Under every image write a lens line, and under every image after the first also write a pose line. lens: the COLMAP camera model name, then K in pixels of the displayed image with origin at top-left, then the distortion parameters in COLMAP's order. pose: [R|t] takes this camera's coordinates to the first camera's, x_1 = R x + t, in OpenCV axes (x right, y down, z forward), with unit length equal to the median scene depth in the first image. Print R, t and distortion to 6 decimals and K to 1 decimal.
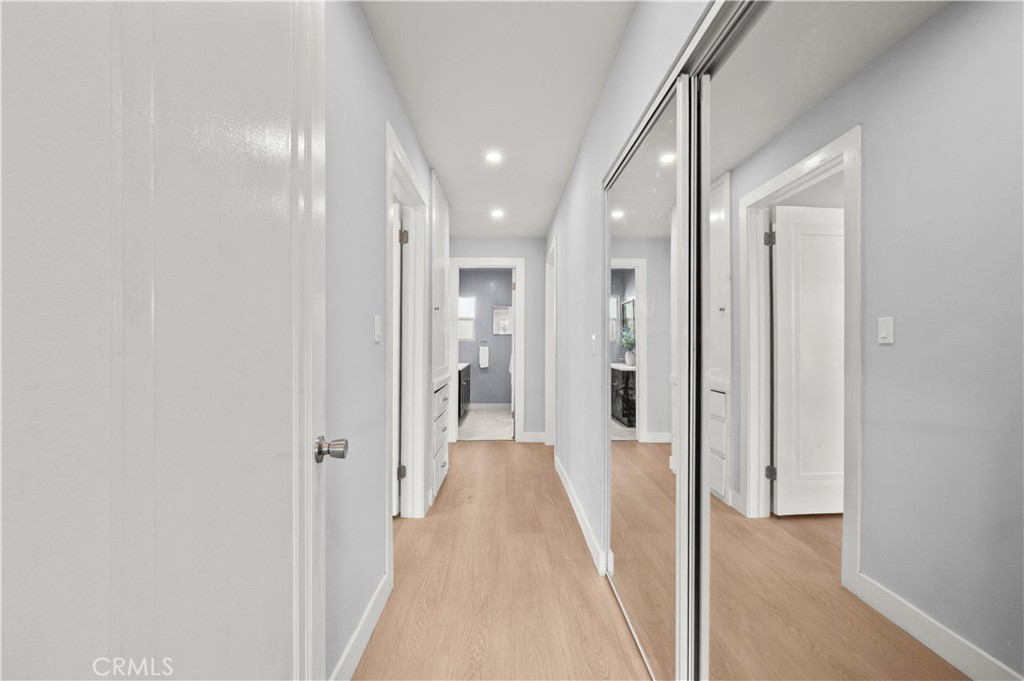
lens RADIAL K [[417.4, 0, 513.2], [0, 417.4, 342.3], [0, 0, 1]] dist [-0.002448, -0.000200]
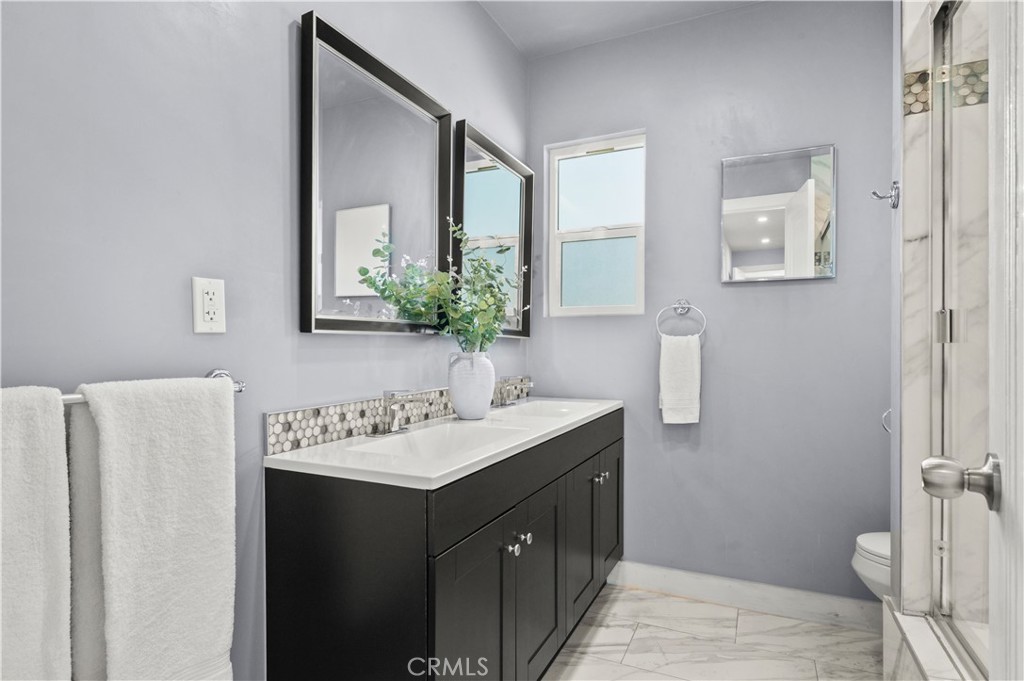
lens RADIAL K [[560.1, 0, 509.6], [0, 560.1, 339.5], [0, 0, 1]] dist [0.005311, 0.000309]
pose [[0.899731, -0.005048, -0.436417, -0.017182], [0.008749, 0.999941, 0.006470, 0.009626], [0.436358, -0.009639, 0.899721, 0.667783]]
